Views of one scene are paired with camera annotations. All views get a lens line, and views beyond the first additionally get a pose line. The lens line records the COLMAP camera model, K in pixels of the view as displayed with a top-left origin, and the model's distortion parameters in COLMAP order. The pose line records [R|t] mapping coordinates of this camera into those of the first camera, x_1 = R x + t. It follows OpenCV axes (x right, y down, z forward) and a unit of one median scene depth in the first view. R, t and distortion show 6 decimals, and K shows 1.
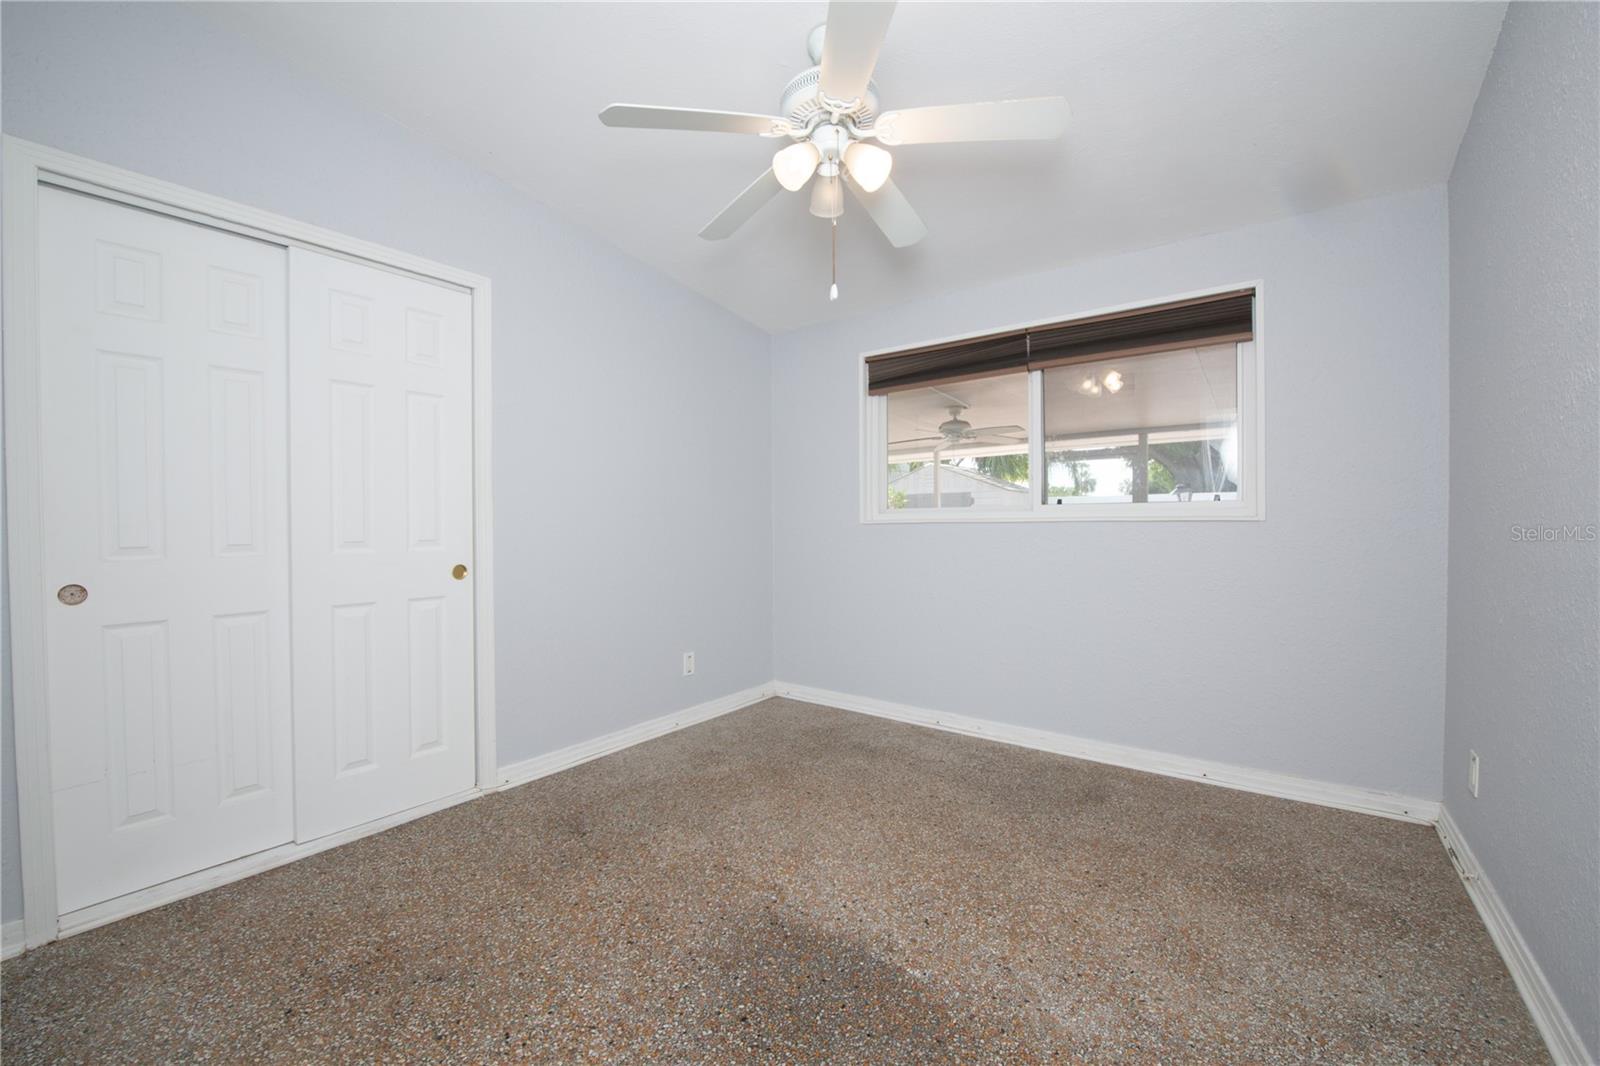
lens RADIAL K [[639.8, 0, 789.2], [0, 639.8, 530.8], [0, 0, 1]] dist [-0.011735, -0.000285]
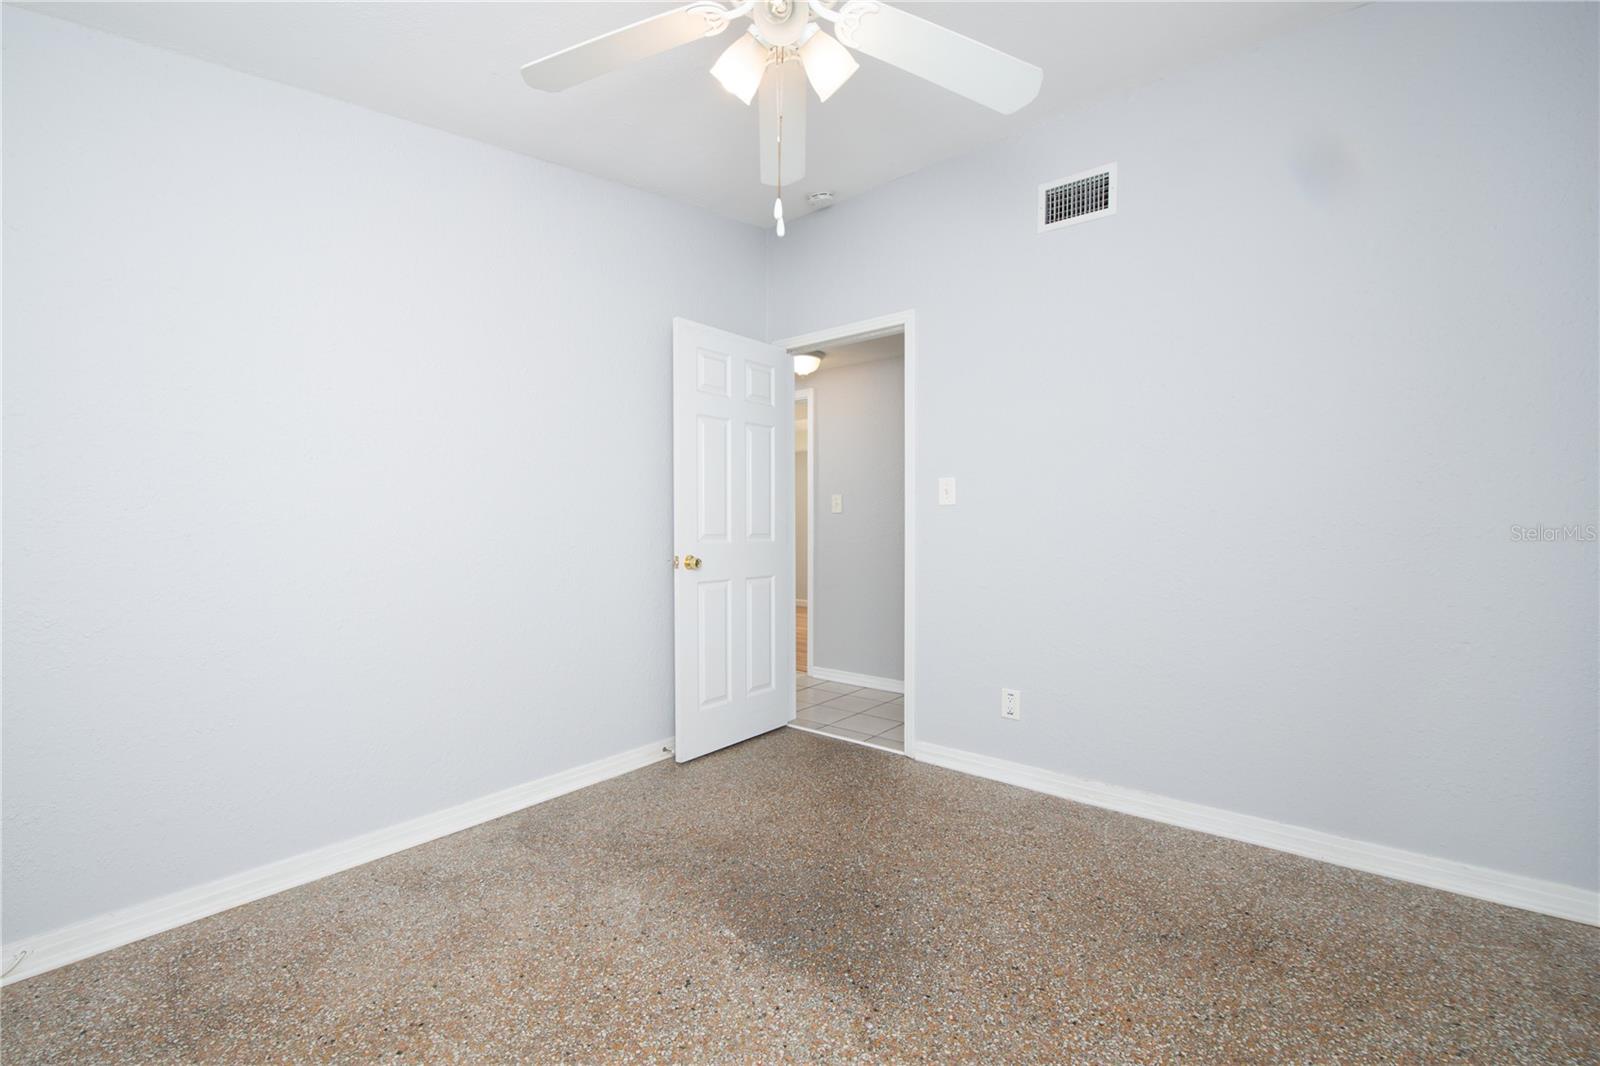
lens RADIAL K [[639.8, 0, 789.2], [0, 639.8, 530.8], [0, 0, 1]] dist [-0.011735, -0.000285]
pose [[-0.998765, 0.010792, 0.048493, 0.031747], [0.011612, 0.999794, 0.016654, -0.016667], [-0.048304, 0.017197, -0.998685, 2.008404]]
